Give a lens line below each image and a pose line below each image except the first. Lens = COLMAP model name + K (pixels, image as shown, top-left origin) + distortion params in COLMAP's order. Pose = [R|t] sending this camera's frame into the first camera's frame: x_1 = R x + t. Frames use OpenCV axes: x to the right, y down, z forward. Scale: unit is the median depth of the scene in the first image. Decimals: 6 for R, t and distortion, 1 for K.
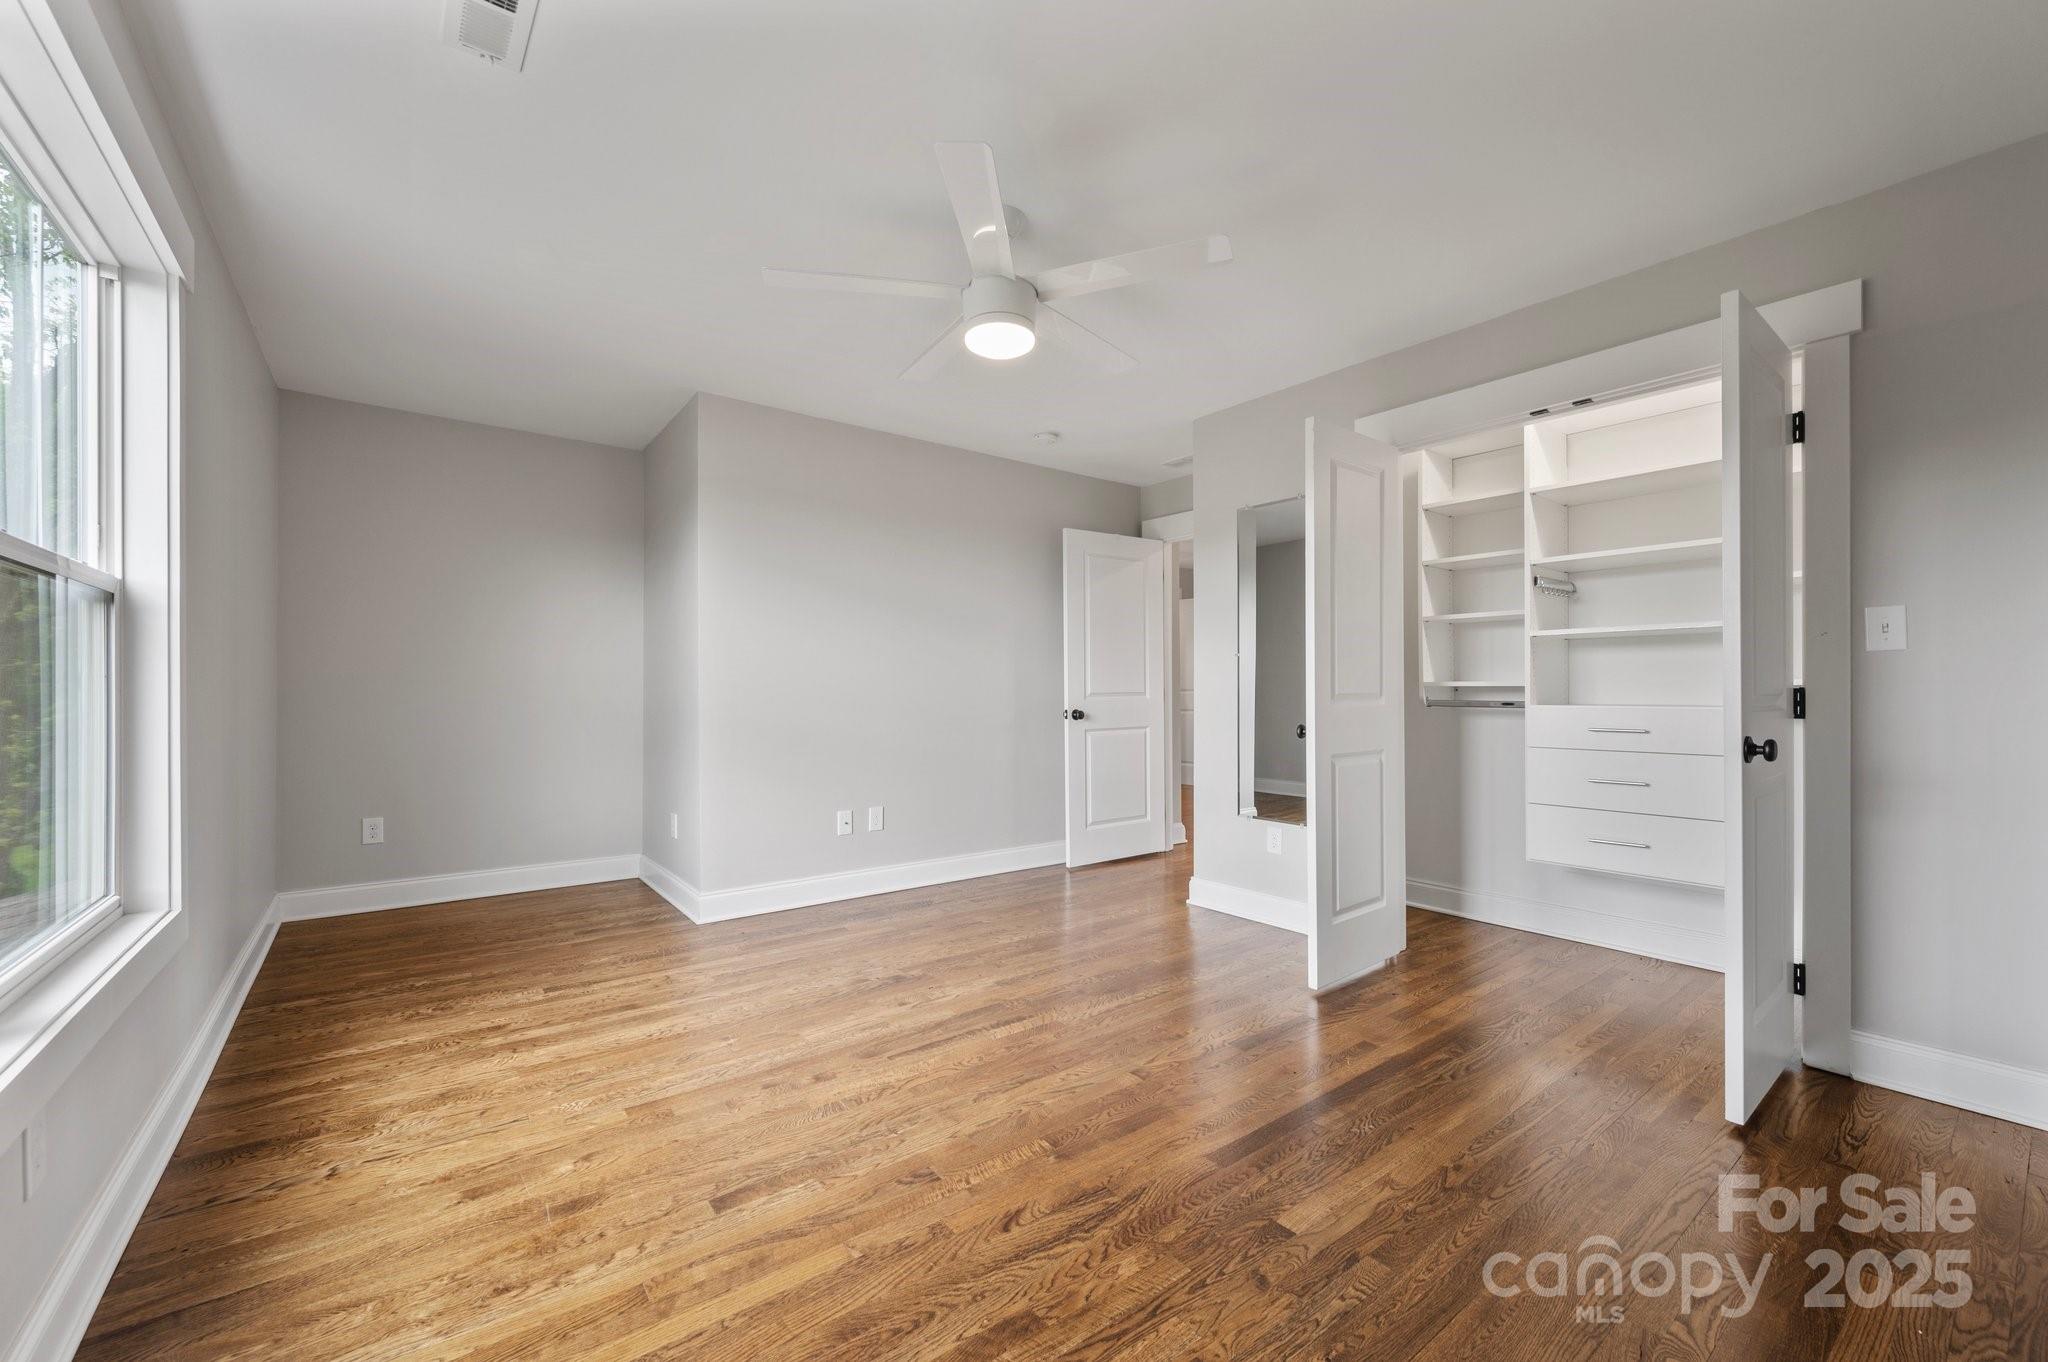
lens RADIAL K [[809.7, 0, 1017.9], [0, 809.7, 685.3], [0, 0, 1]] dist [-0.002144, -0.000611]
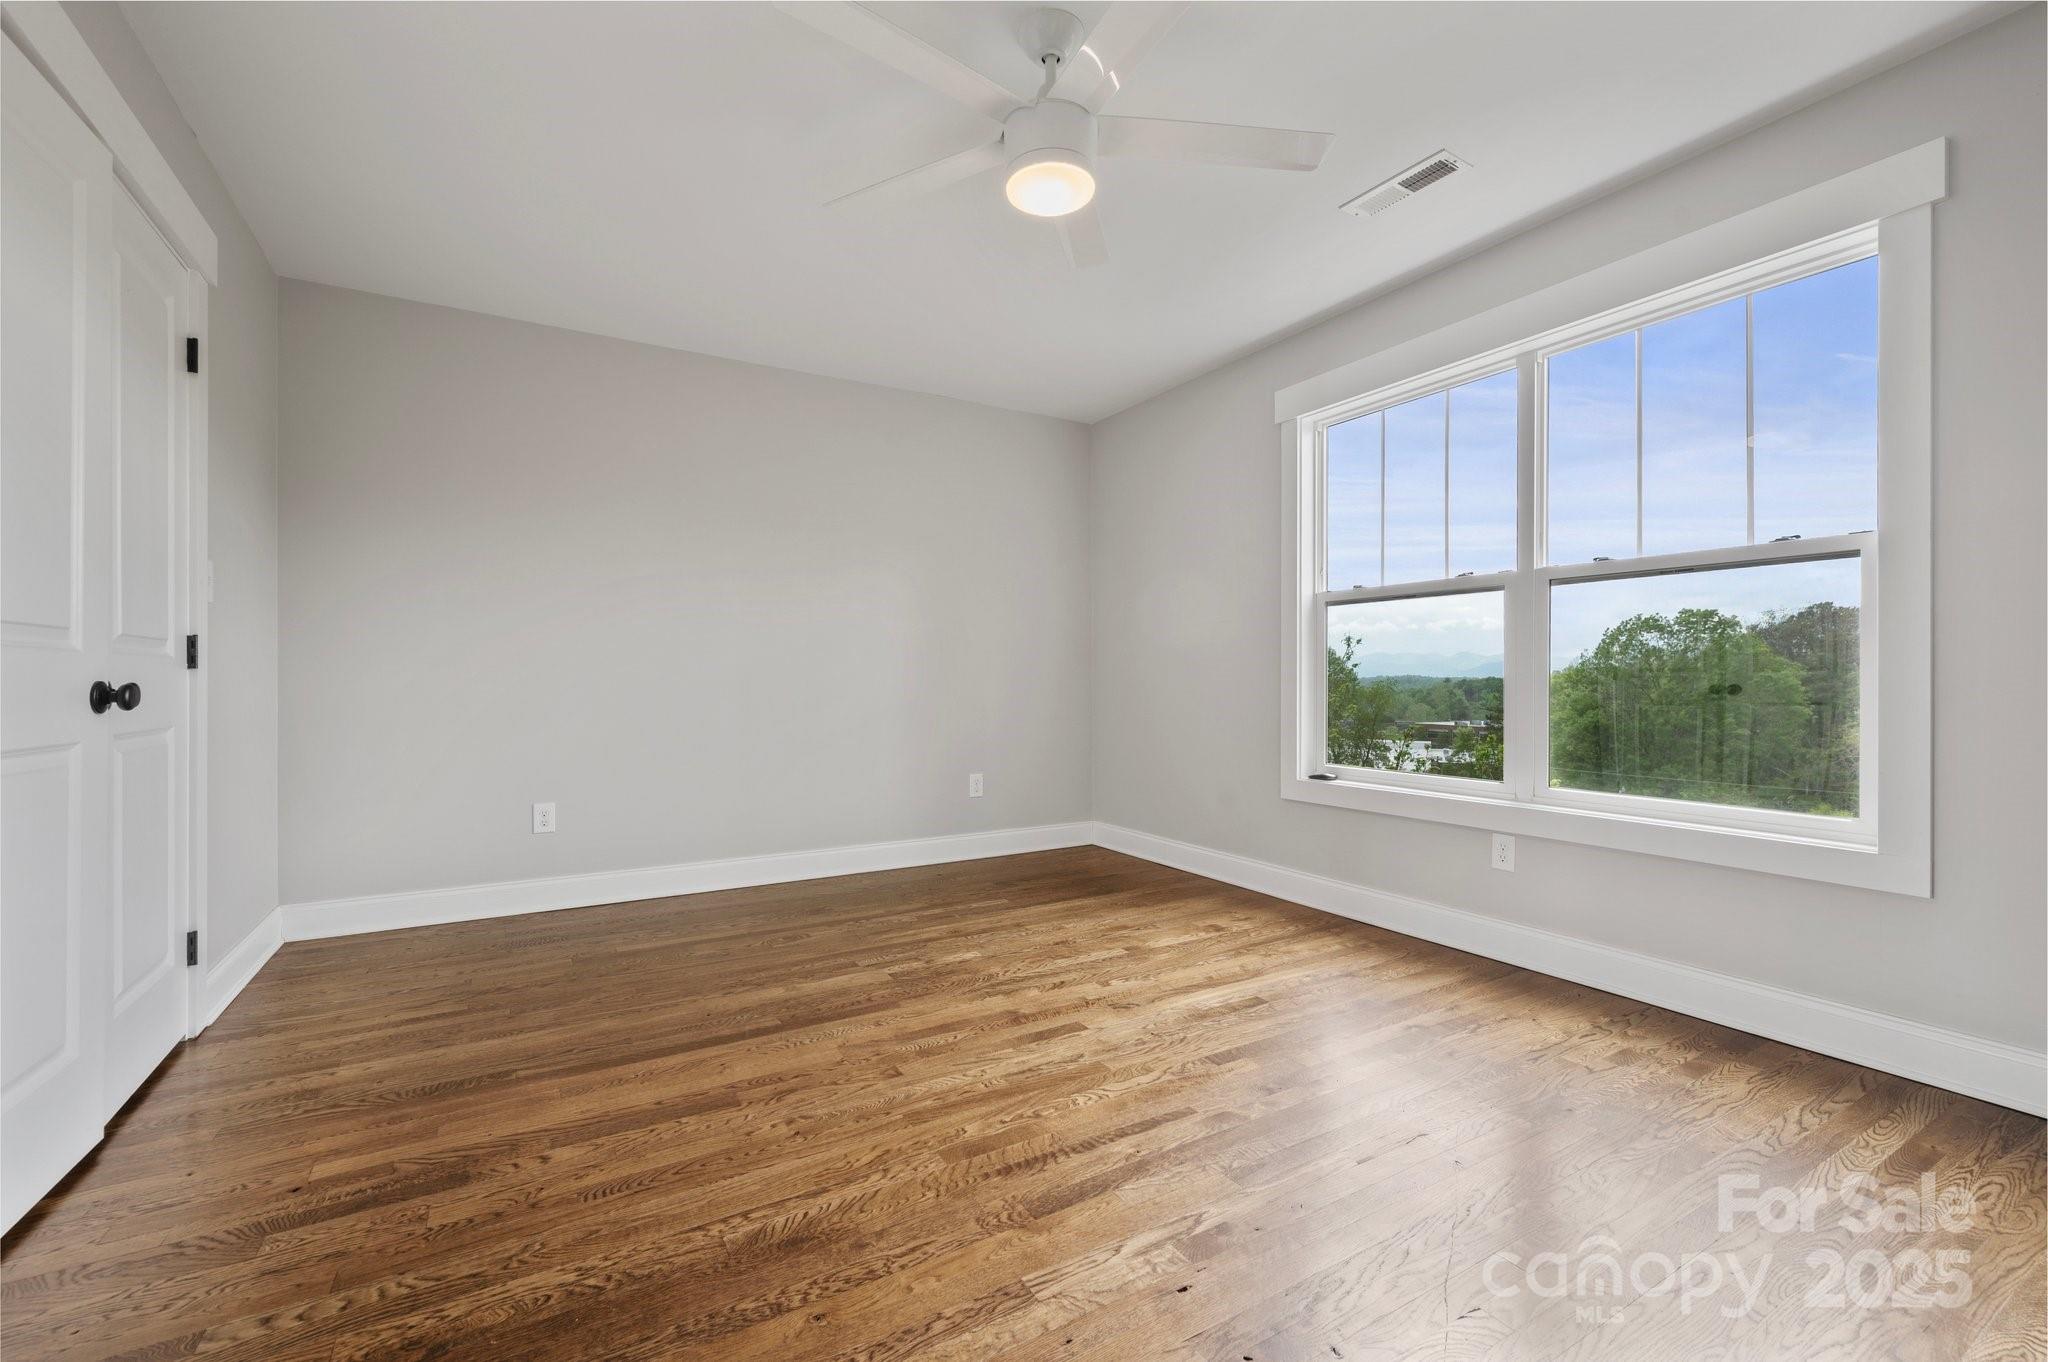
lens RADIAL K [[809.7, 0, 1017.9], [0, 809.7, 685.3], [0, 0, 1]] dist [-0.002144, -0.000611]
pose [[-0.991385, -0.001714, 0.130970, -0.124066], [-0.001944, 0.999997, -0.001629, 0.082291], [-0.130966, -0.001869, -0.991385, 2.373636]]
